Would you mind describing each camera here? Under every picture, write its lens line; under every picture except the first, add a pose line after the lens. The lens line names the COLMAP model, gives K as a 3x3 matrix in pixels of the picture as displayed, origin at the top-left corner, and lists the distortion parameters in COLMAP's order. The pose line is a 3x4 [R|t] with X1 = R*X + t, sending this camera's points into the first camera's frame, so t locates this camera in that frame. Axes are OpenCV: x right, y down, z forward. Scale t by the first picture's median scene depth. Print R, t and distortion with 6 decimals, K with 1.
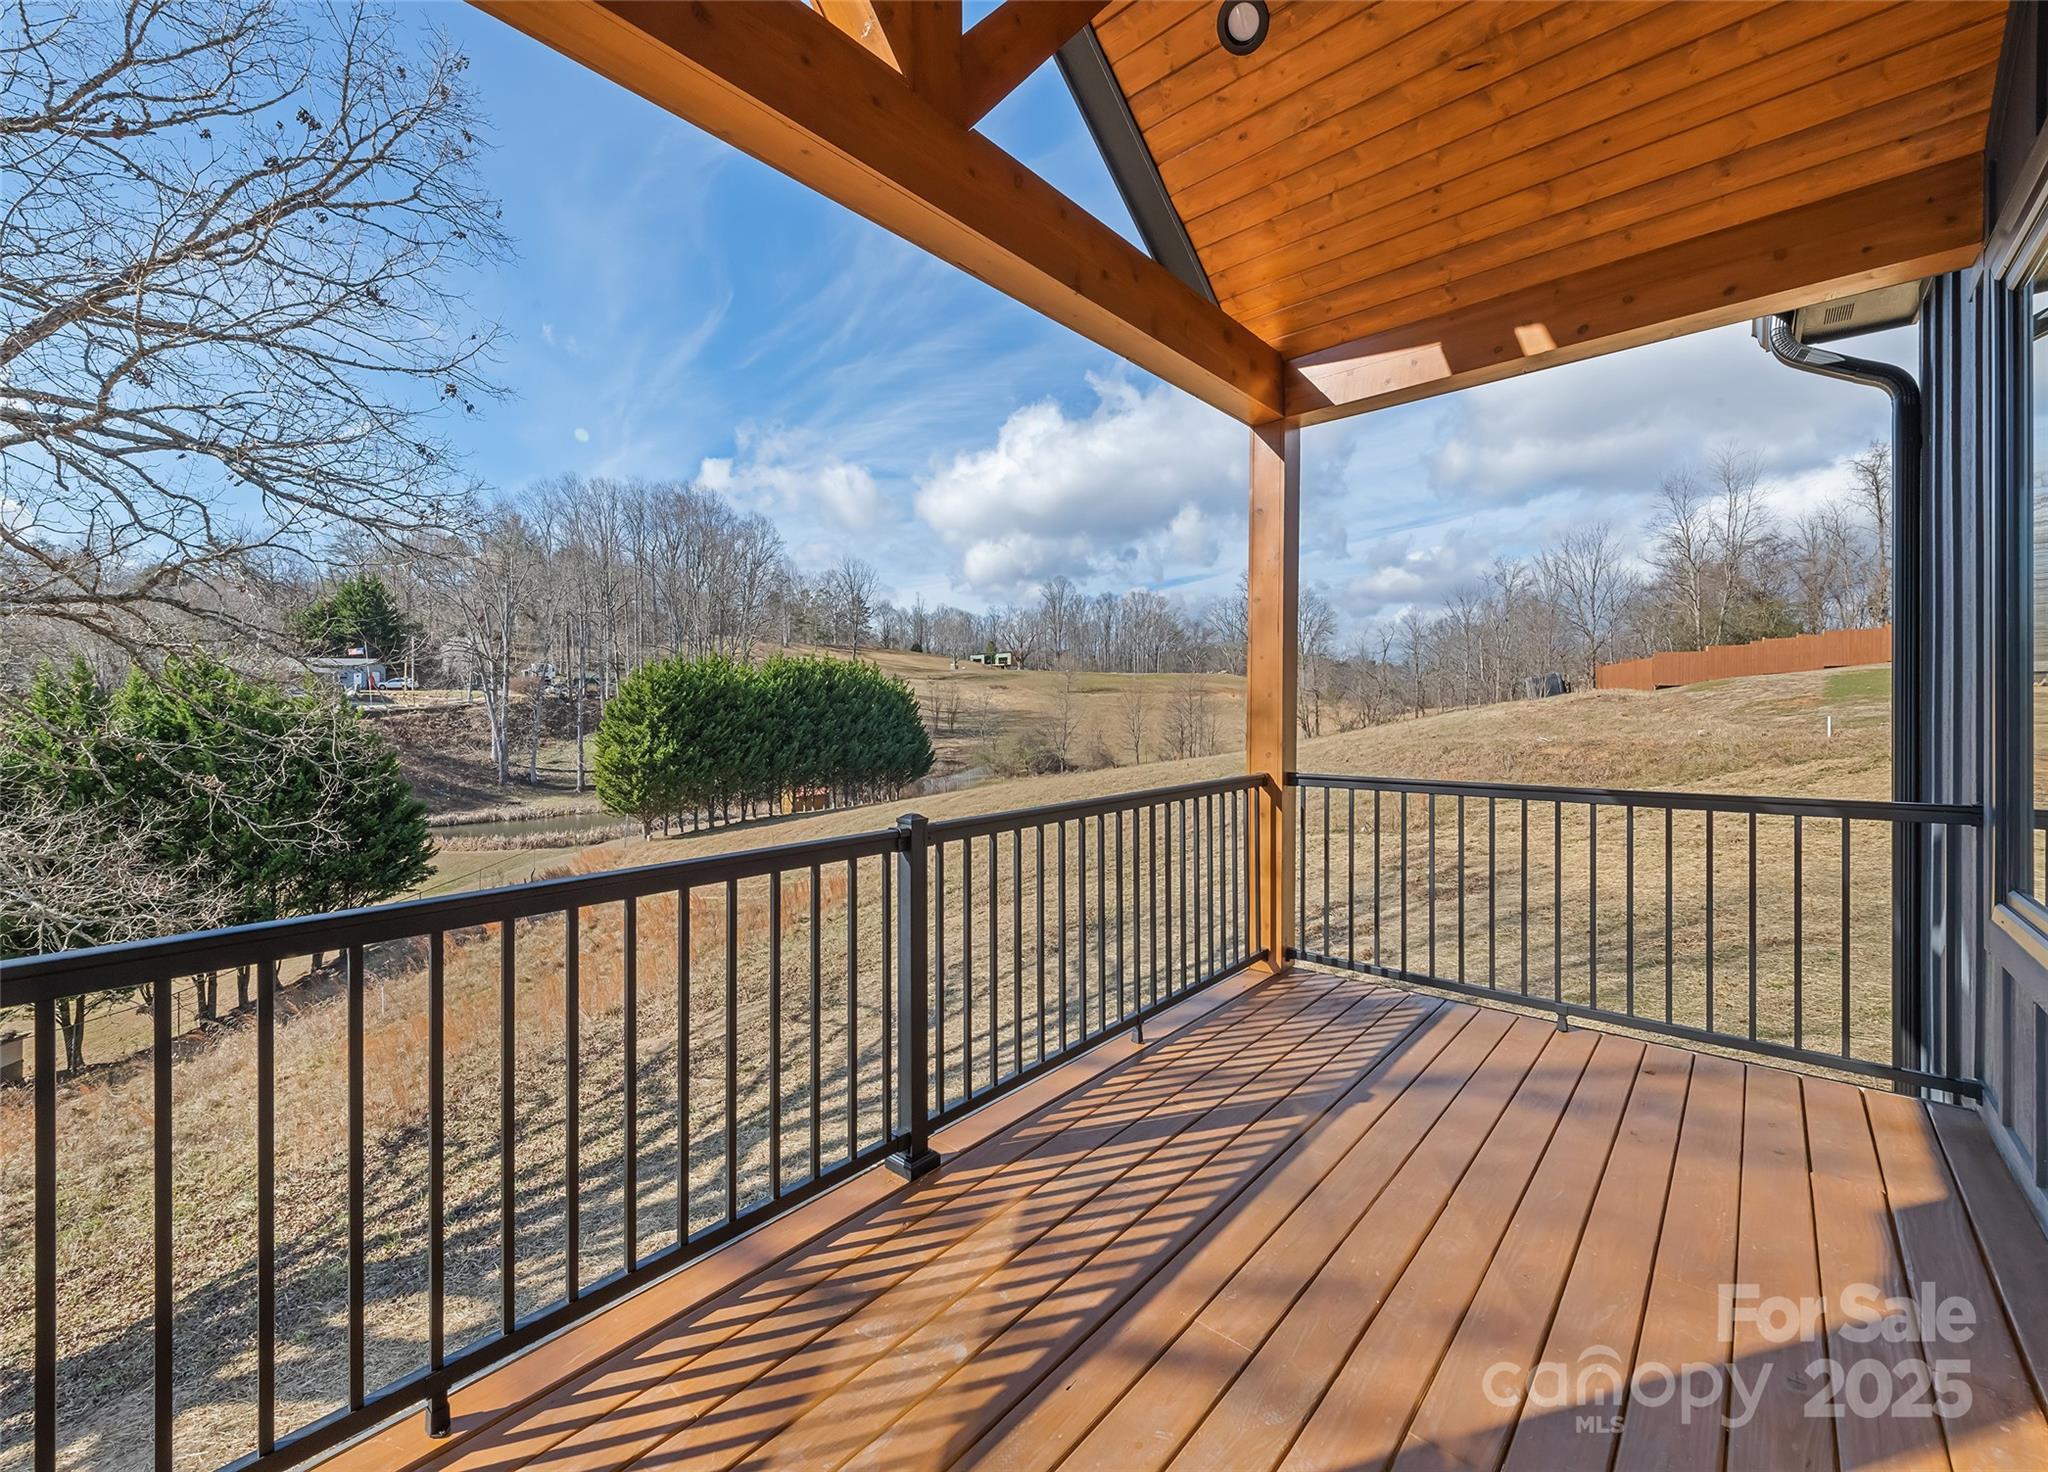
lens RADIAL K [[831.1, 0, 1020.5], [0, 831.1, 711.9], [0, 0, 1]] dist [-0.000986, -0.000013]
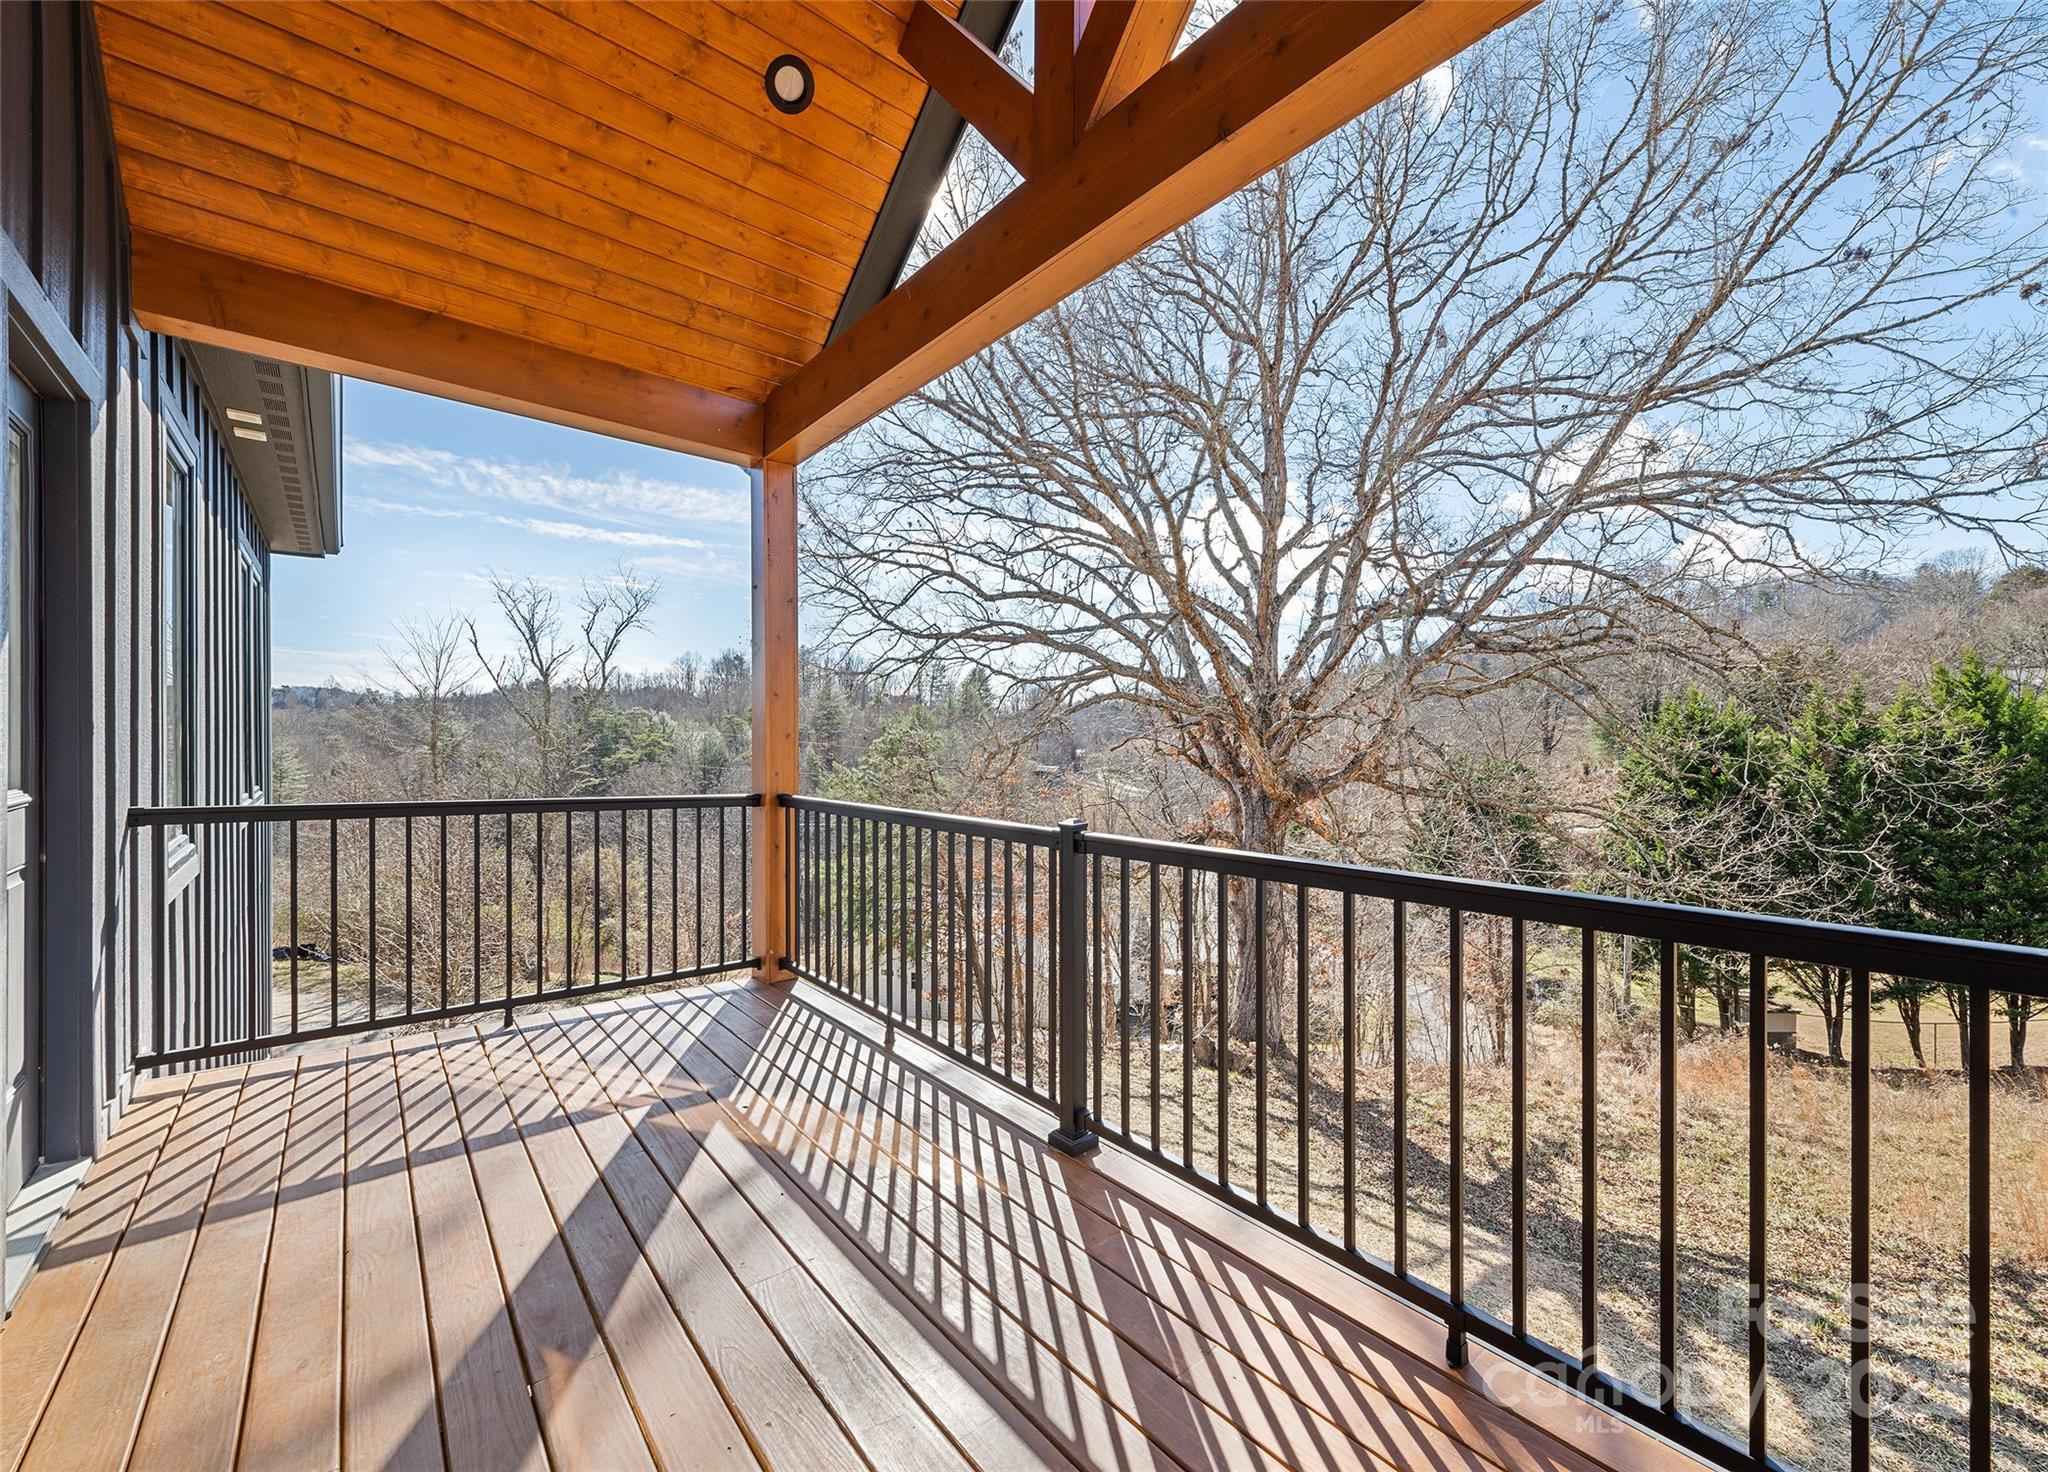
lens RADIAL K [[822.4, 0, 1024.0], [0, 822.4, 736.0], [0, 0, 1]] dist [0.000981, -0.000128]
pose [[-0.097647, 0.001258, -0.995220, 0.568285], [0.007671, 0.999970, 0.000511, 0.018545], [0.995192, -0.007585, -0.097653, 0.666452]]
